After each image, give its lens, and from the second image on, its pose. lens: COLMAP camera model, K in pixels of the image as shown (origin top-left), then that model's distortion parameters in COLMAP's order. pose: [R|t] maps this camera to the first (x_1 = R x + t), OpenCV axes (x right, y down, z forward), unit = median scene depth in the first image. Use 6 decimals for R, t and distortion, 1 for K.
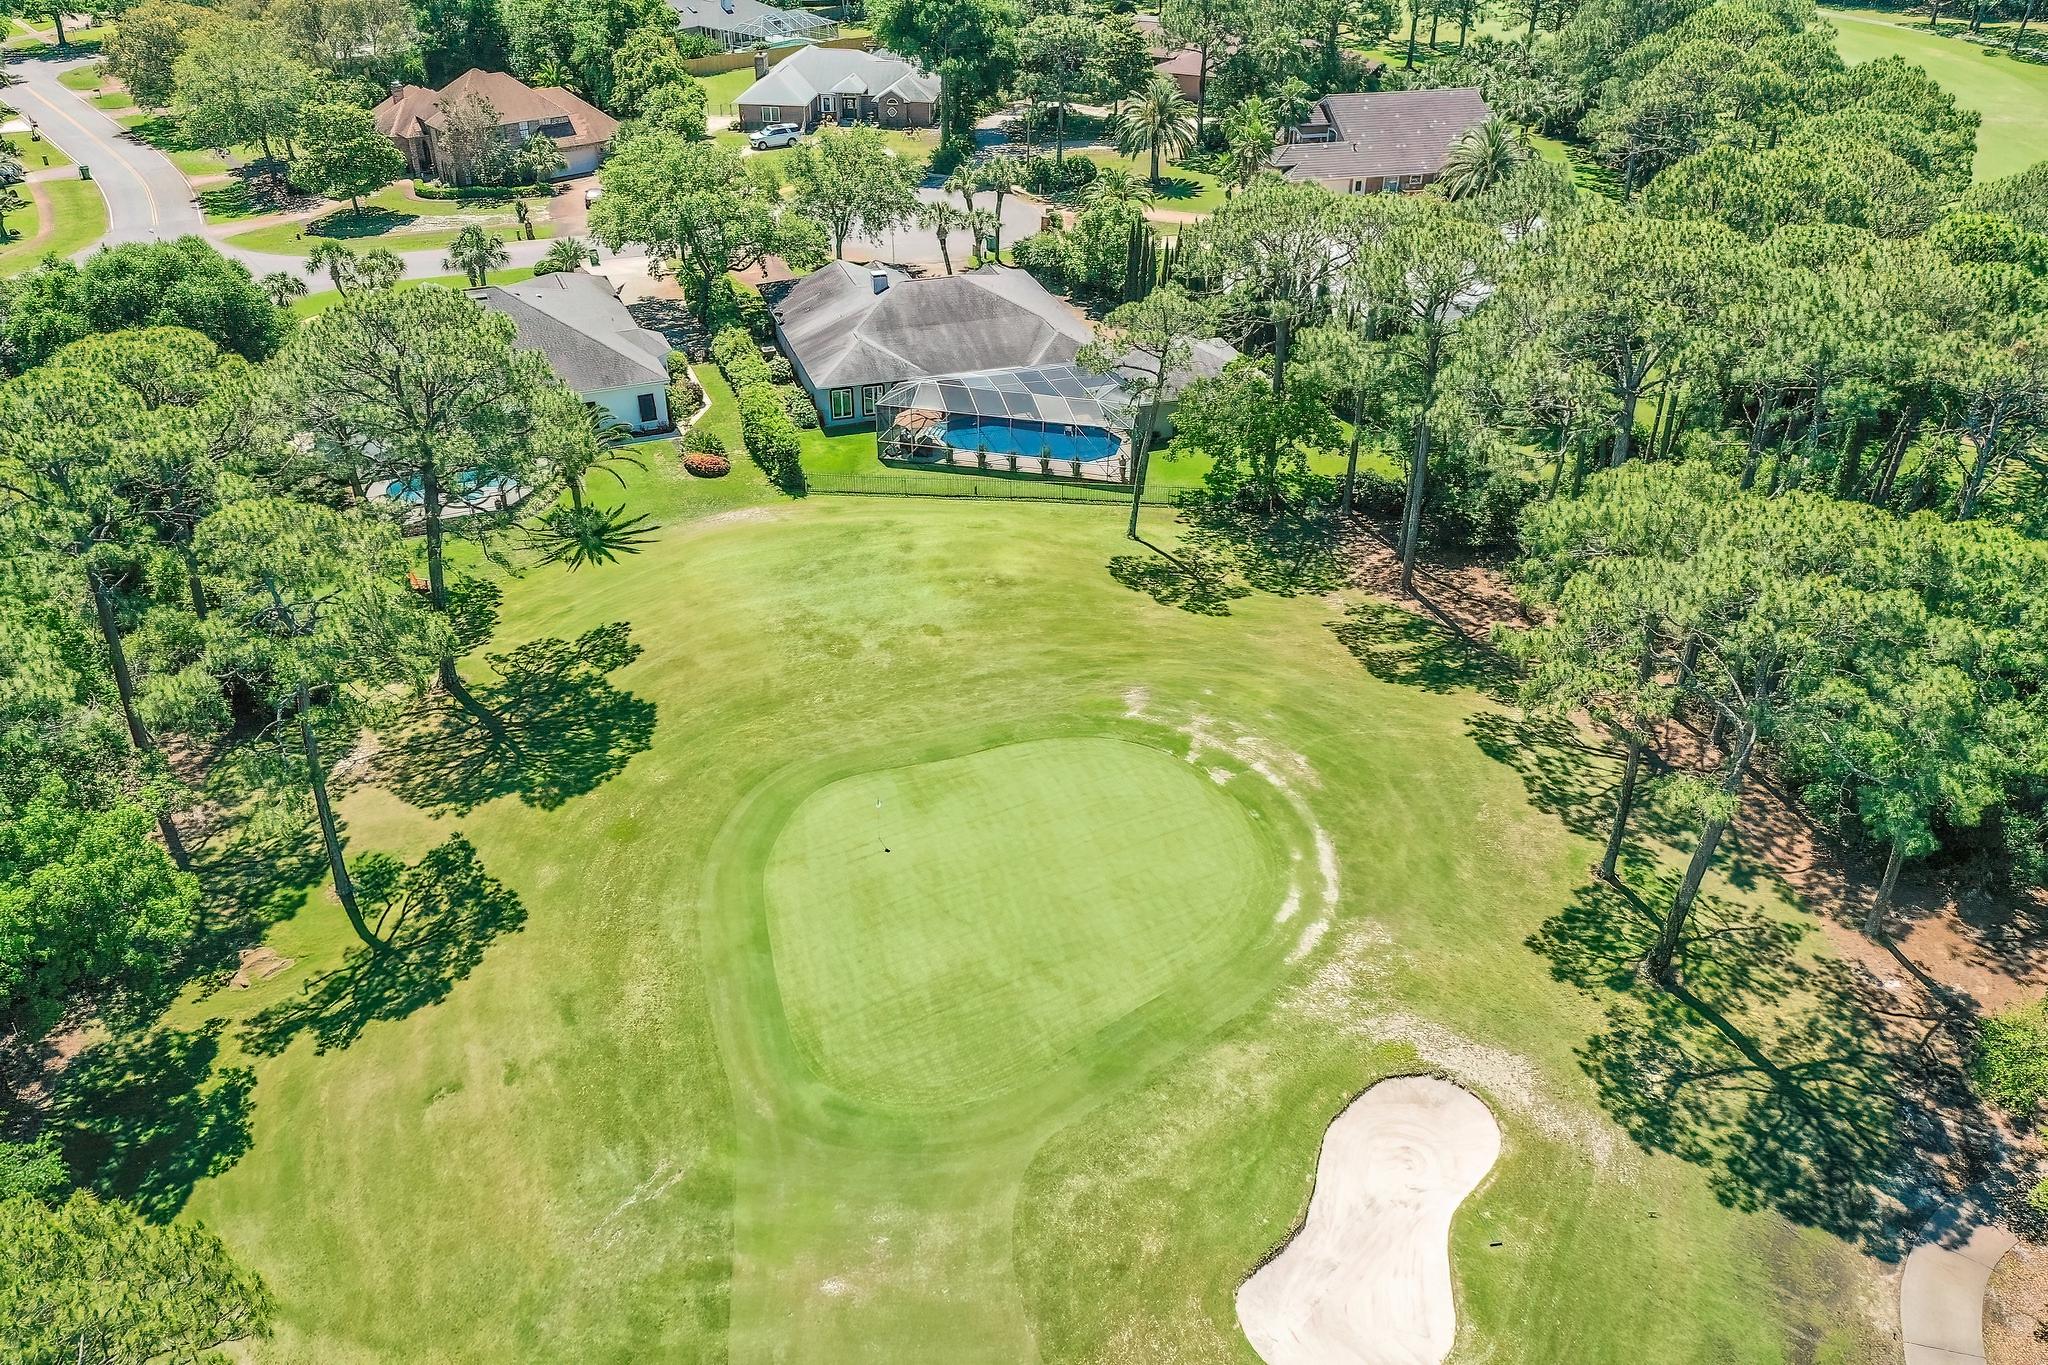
lens RADIAL K [[1630.9, 0, 1024.0], [0, 1630.9, 682.5], [0, 0, 1]] dist [-0.008949, -0.010824]
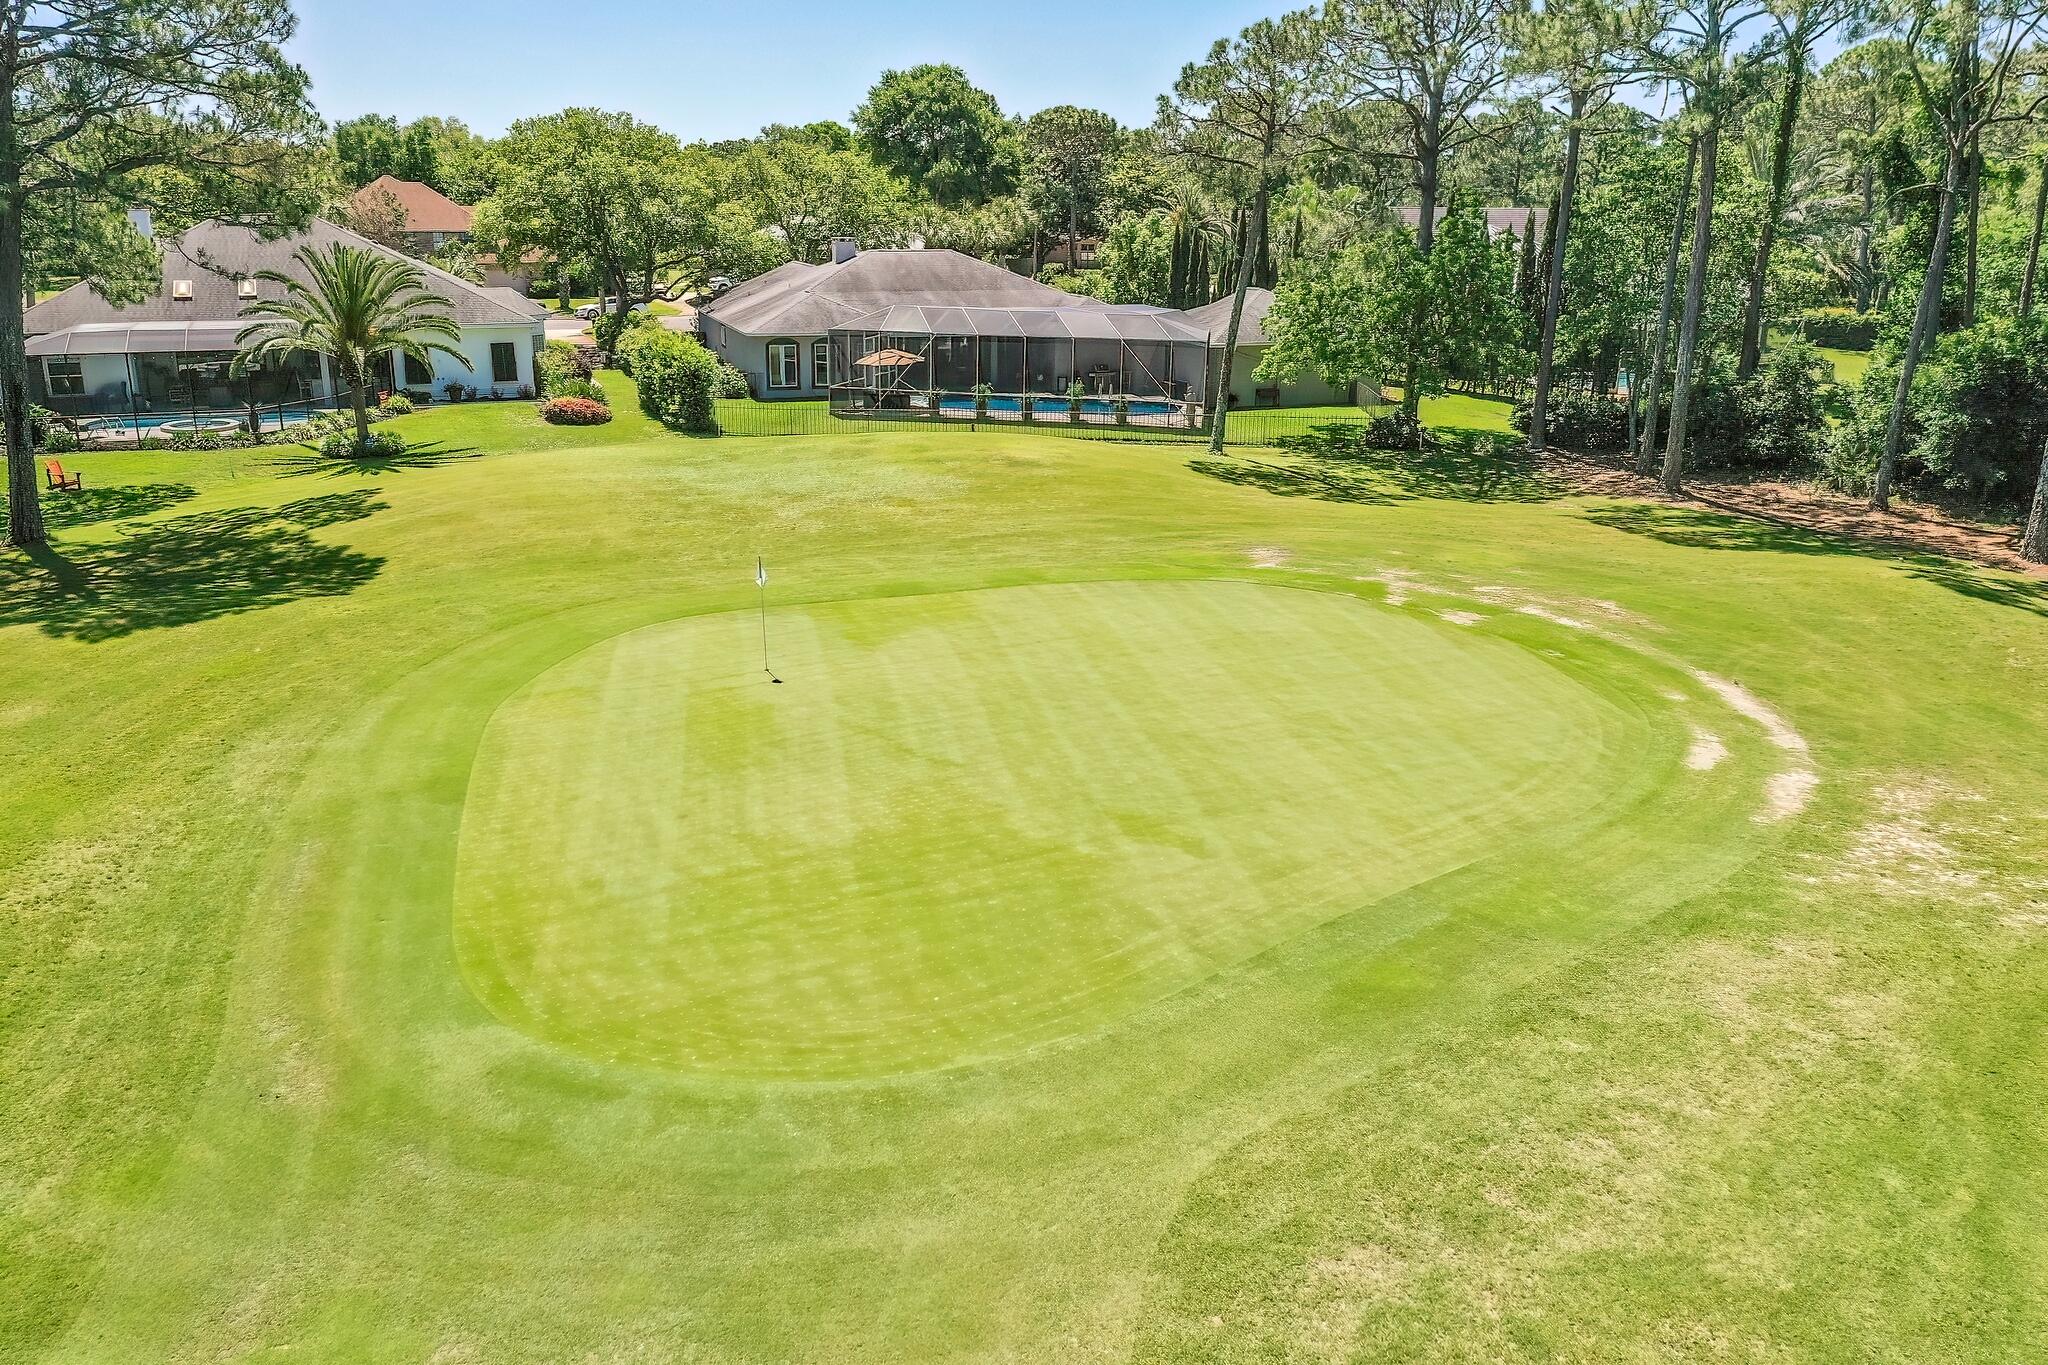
lens RADIAL K [[1630.9, 0, 1024.0], [0, 1630.9, 682.5], [0, 0, 1]] dist [-0.008949, -0.010824]
pose [[0.999962, 0.004715, 0.007306, -0.018568], [-0.002739, 0.968220, -0.250085, 0.211013], [-0.008253, 0.250055, 0.968196, 0.539935]]
